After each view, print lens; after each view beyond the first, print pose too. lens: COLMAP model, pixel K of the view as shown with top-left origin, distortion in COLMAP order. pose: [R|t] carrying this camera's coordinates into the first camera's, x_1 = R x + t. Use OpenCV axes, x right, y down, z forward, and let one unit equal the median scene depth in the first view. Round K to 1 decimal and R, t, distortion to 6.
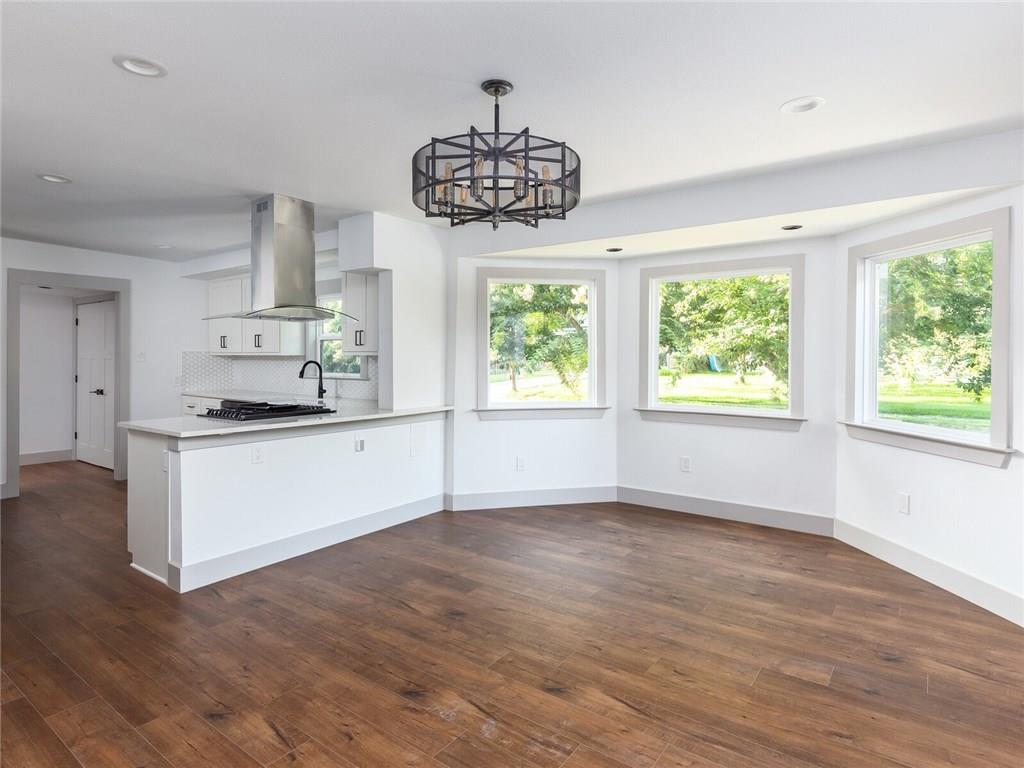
lens RADIAL K [[583.2, 0, 515.1], [0, 583.2, 349.7], [0, 0, 1]] dist [-0.003477, -0.002202]
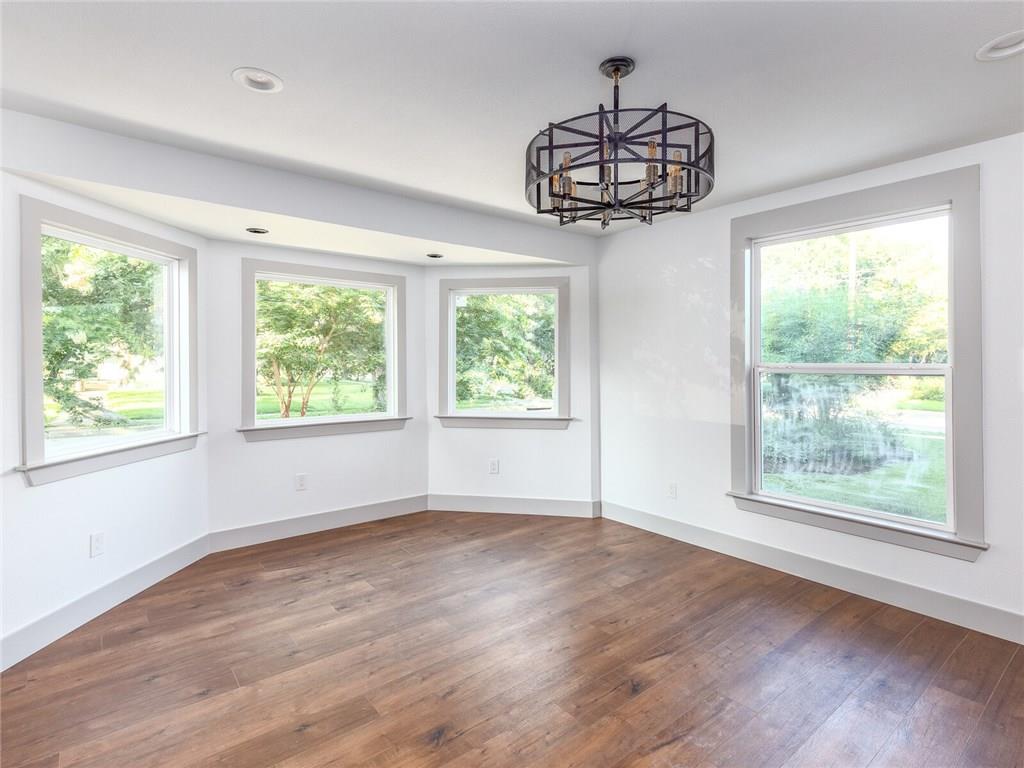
lens RADIAL K [[526.7, 0, 515.0], [0, 526.7, 364.9], [0, 0, 1]] dist [0.001453, -0.000353]
pose [[0.251482, -0.005462, 0.967847, -0.593697], [-0.007523, 0.999943, 0.007598, 0.004432], [-0.967833, -0.009192, 0.251426, 0.654622]]
